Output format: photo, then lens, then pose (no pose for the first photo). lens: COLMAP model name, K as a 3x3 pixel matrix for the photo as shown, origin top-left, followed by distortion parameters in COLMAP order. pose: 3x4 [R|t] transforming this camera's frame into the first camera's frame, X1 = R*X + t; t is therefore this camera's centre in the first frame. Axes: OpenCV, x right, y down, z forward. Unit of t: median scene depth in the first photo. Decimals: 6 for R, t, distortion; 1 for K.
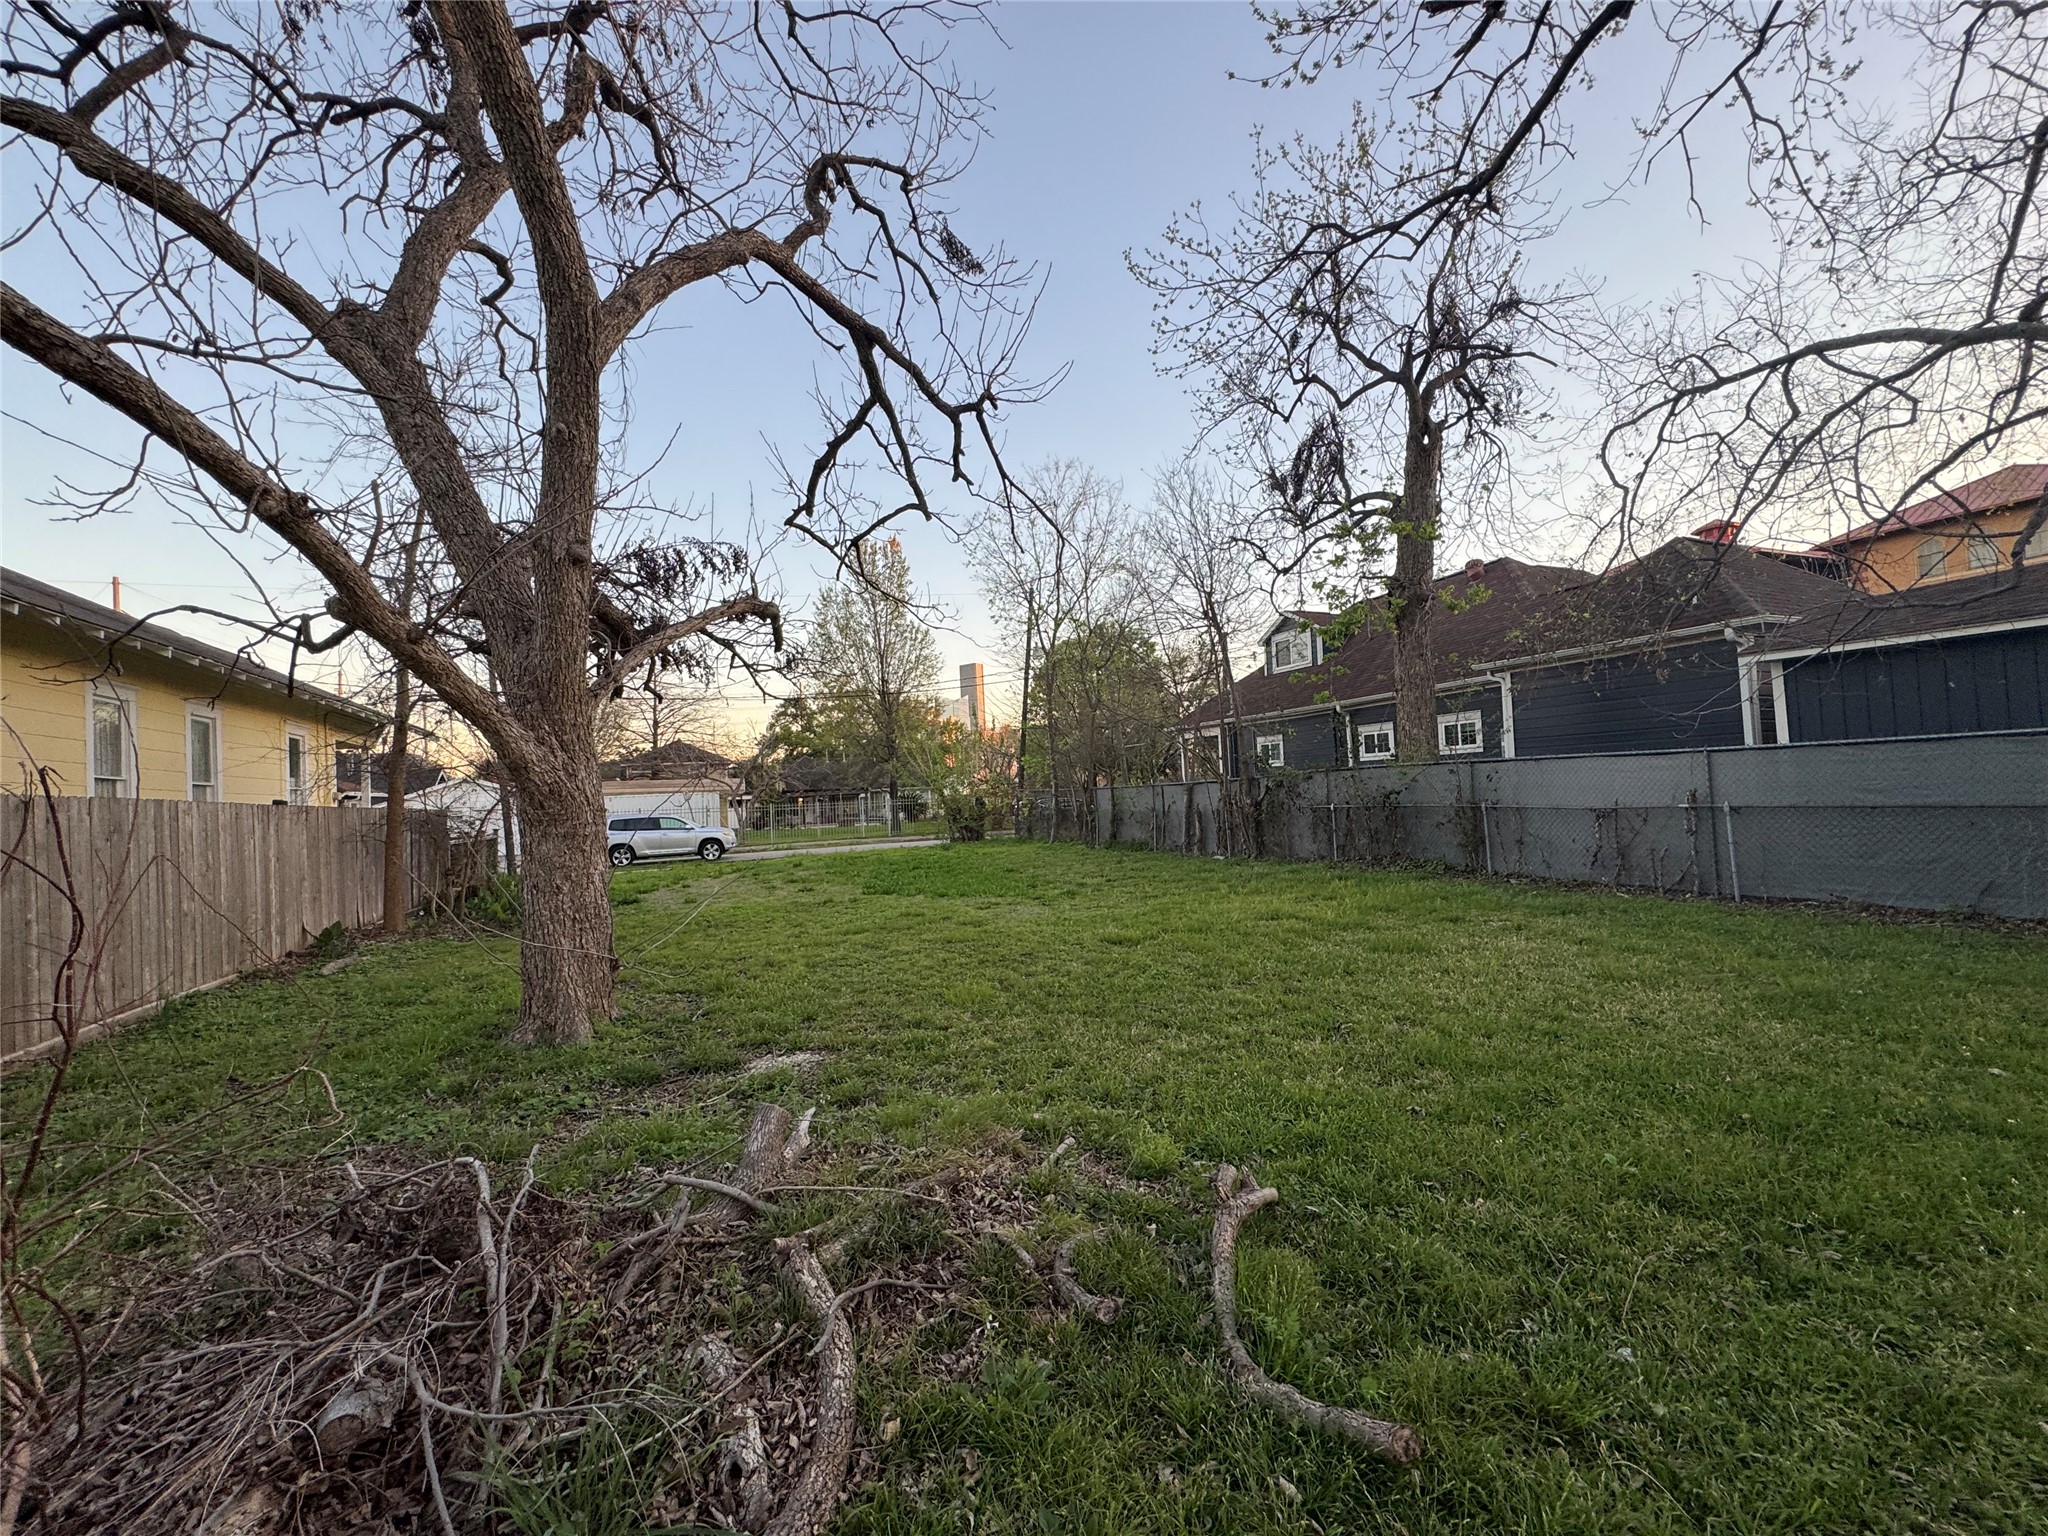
lens RADIAL K [[814.1, 0, 1022.5], [0, 814.1, 765.9], [0, 0, 1]] dist [-0.001010, 0.000075]
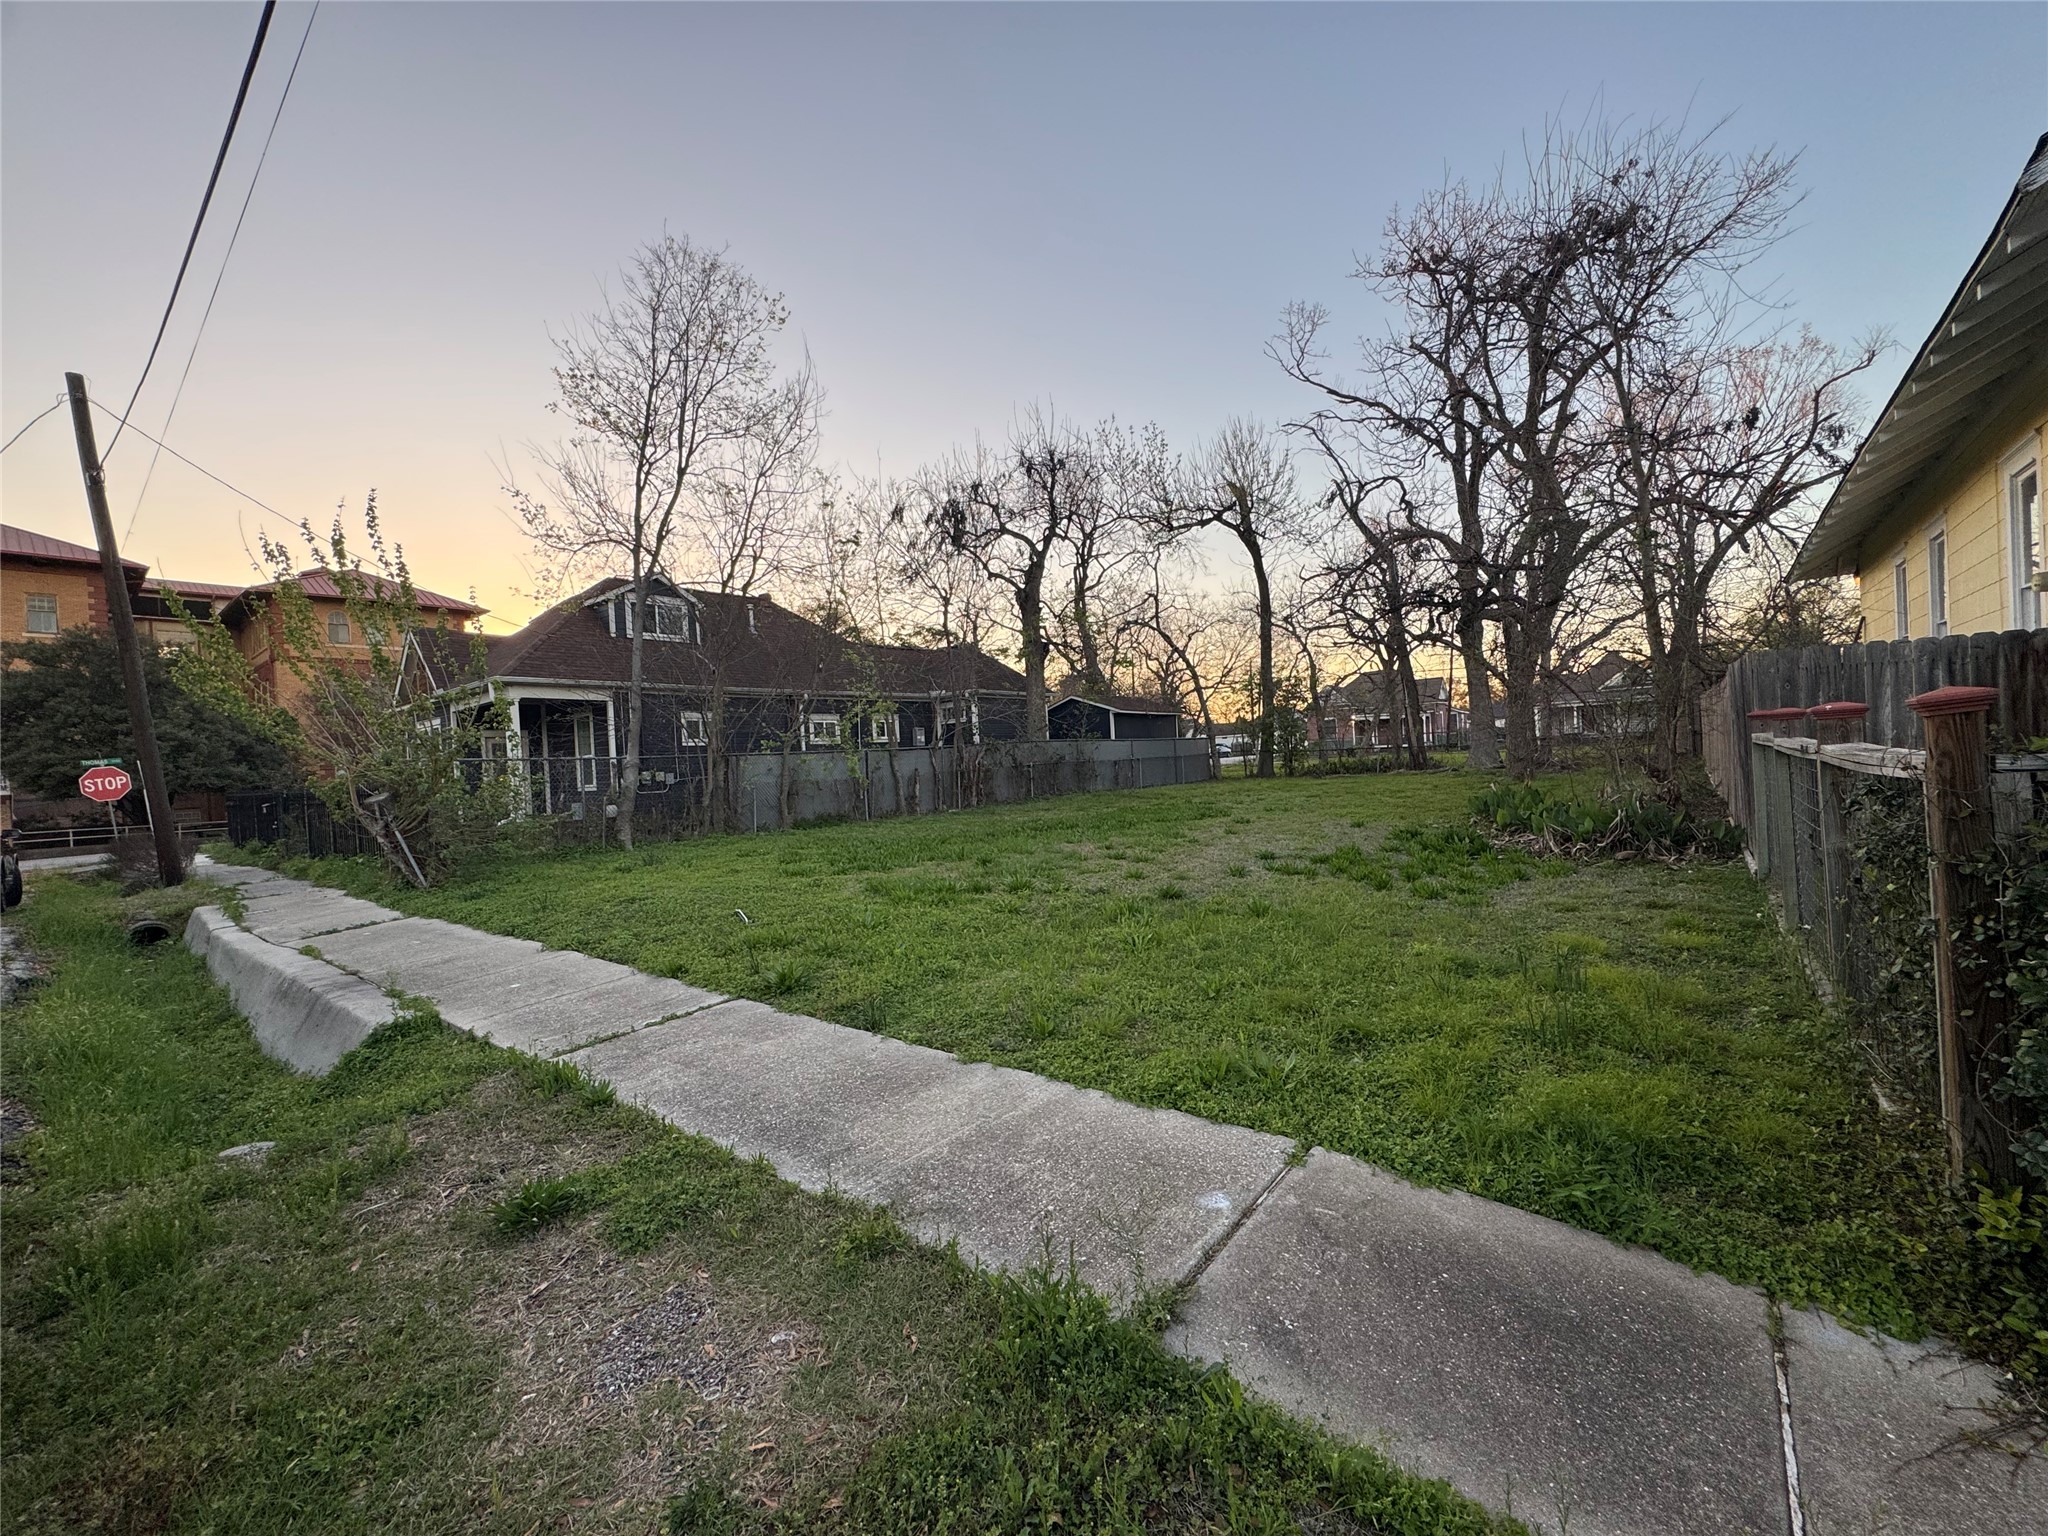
lens RADIAL K [[814.1, 0, 1022.5], [0, 814.1, 765.9], [0, 0, 1]] dist [-0.001010, 0.000075]
pose [[-0.441220, 0.064080, 0.895108, -0.991971], [0.041242, 0.997841, -0.051105, 0.126381], [-0.896451, 0.014367, -0.442910, 1.615454]]
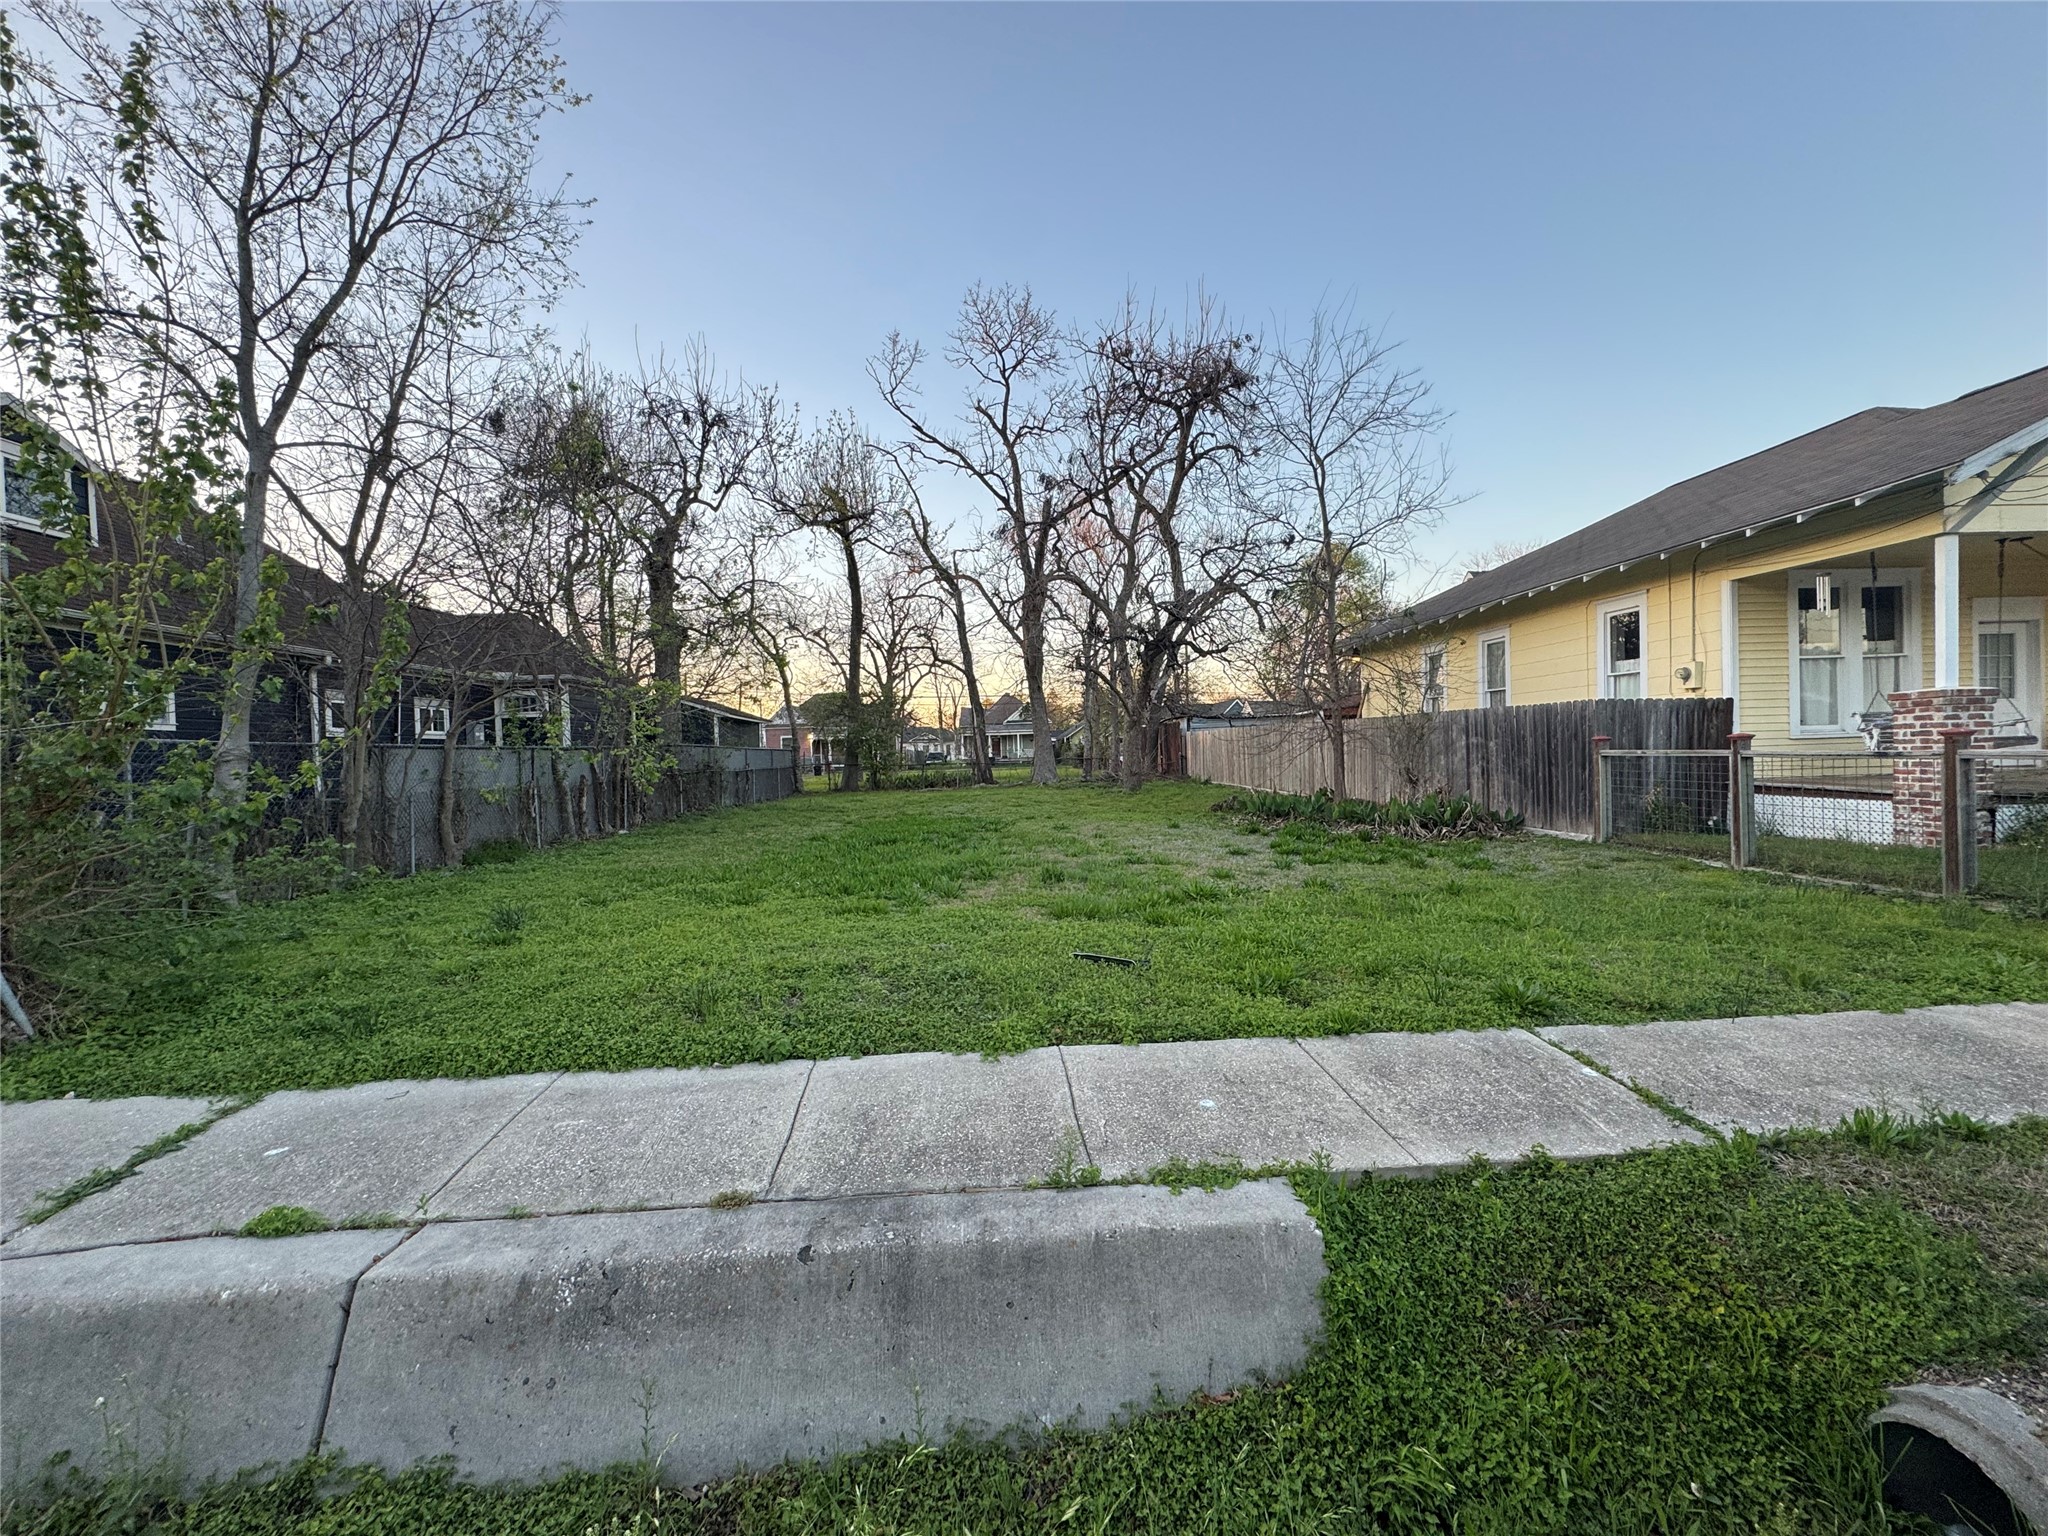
lens RADIAL K [[815.9, 0, 1024.0], [0, 815.9, 768.0], [0, 0, 1]] dist [-0.002781, -0.000188]
pose [[-0.930886, 0.068618, 0.358808, -0.568915], [0.060546, 0.997596, -0.033700, 0.111186], [-0.360258, -0.009646, -0.932803, 1.897828]]
